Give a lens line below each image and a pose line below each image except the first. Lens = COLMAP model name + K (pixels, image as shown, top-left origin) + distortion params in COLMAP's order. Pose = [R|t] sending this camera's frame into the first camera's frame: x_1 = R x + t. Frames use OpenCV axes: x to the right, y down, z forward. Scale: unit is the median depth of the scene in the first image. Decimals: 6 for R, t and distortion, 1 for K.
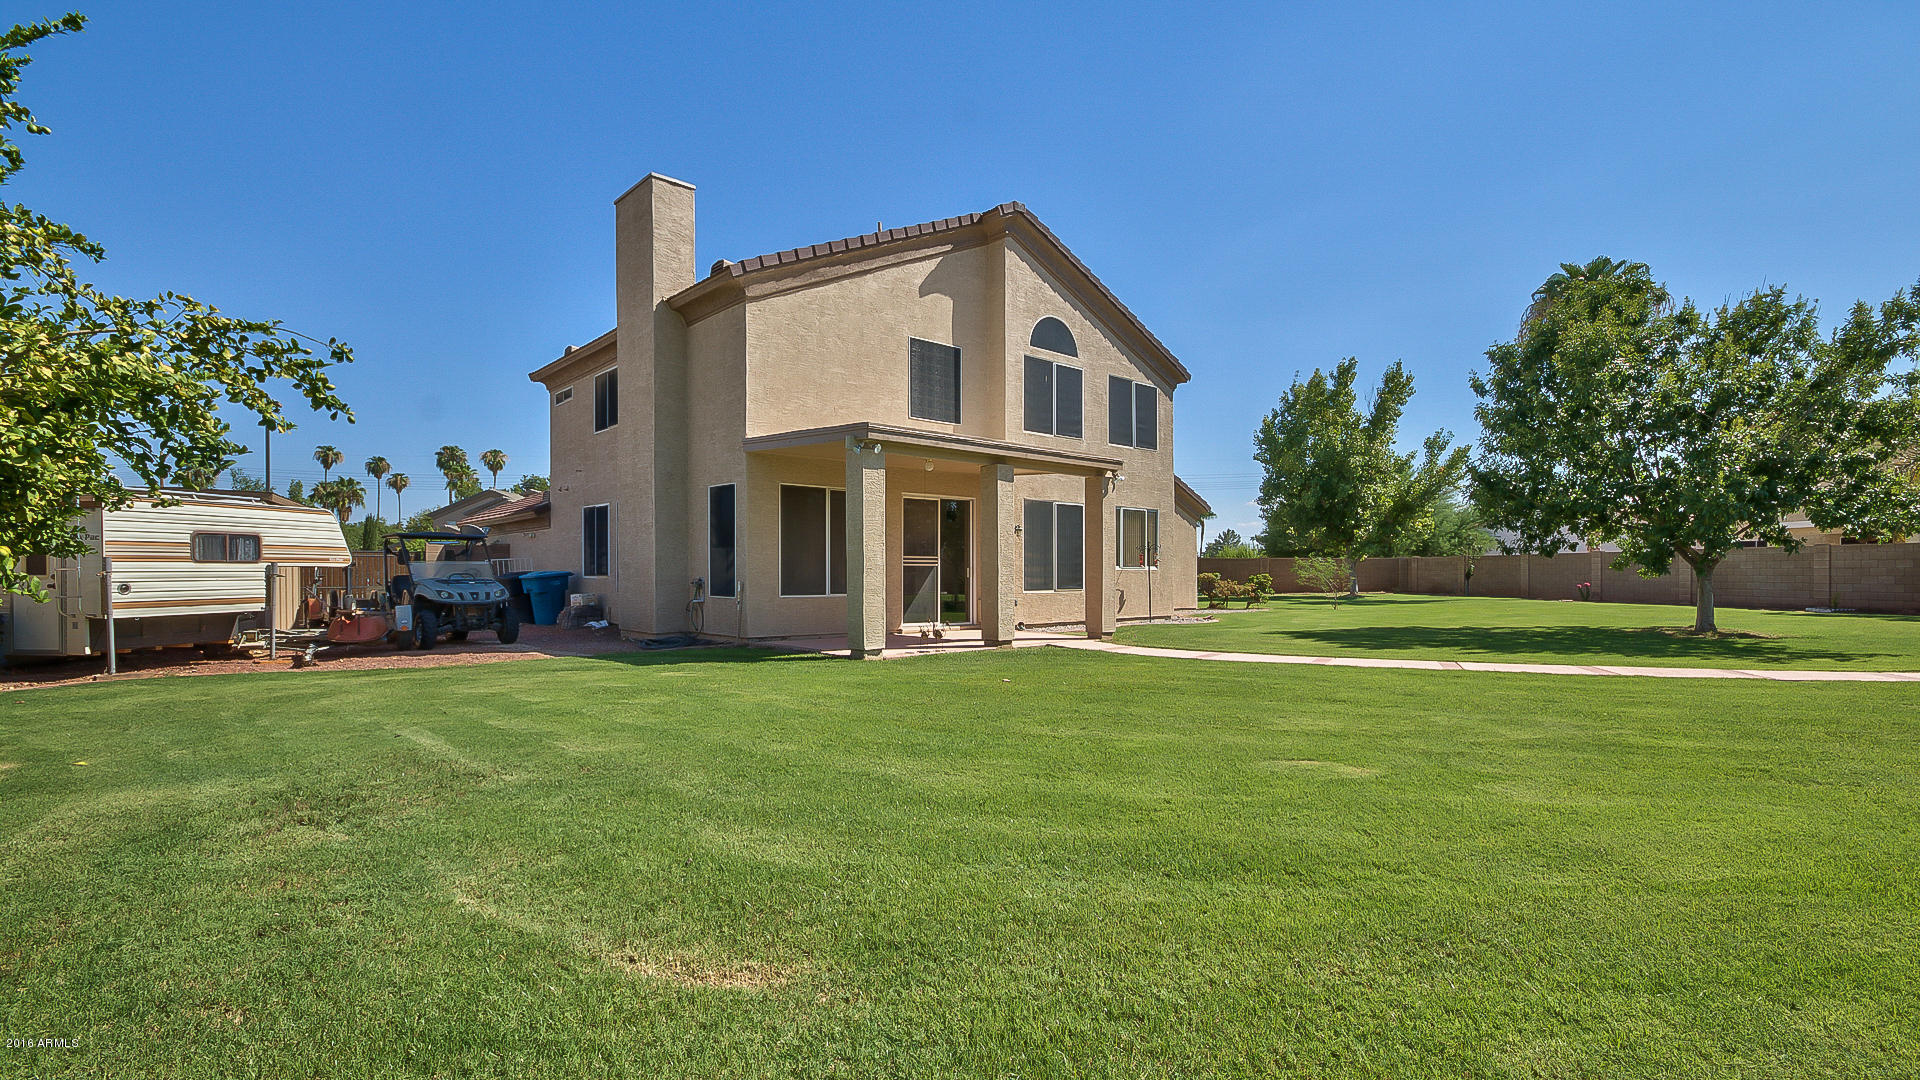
lens RADIAL K [[896.2, 0, 953.1], [0, 896.2, 607.9], [0, 0, 1]] dist [-0.003391, -0.000727]
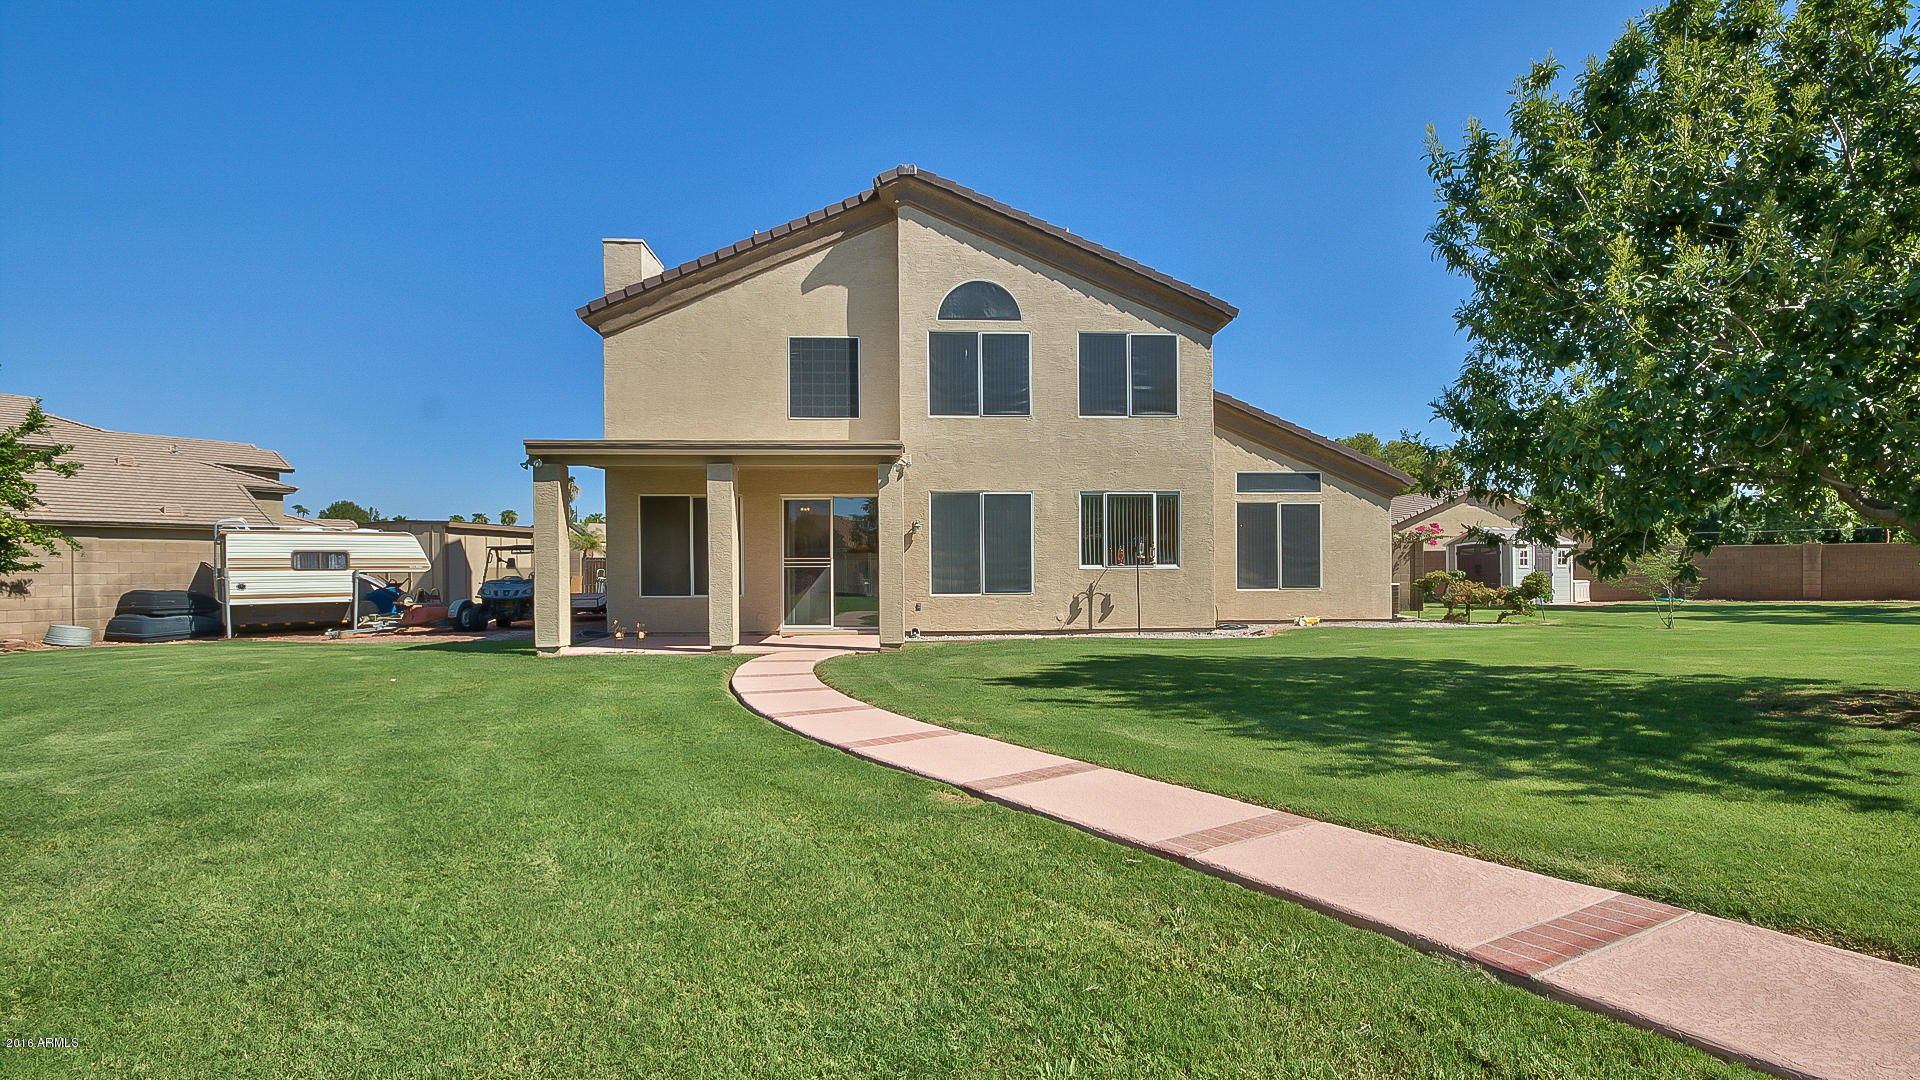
lens RADIAL K [[898.4, 0, 1019.1], [0, 898.4, 609.2], [0, 0, 1]] dist [0.013506, -0.000093]
pose [[0.773739, 0.023003, -0.633087, 0.765728], [-0.018367, 0.999735, 0.013878, -0.018540], [0.633238, 0.000890, 0.773957, 0.376534]]
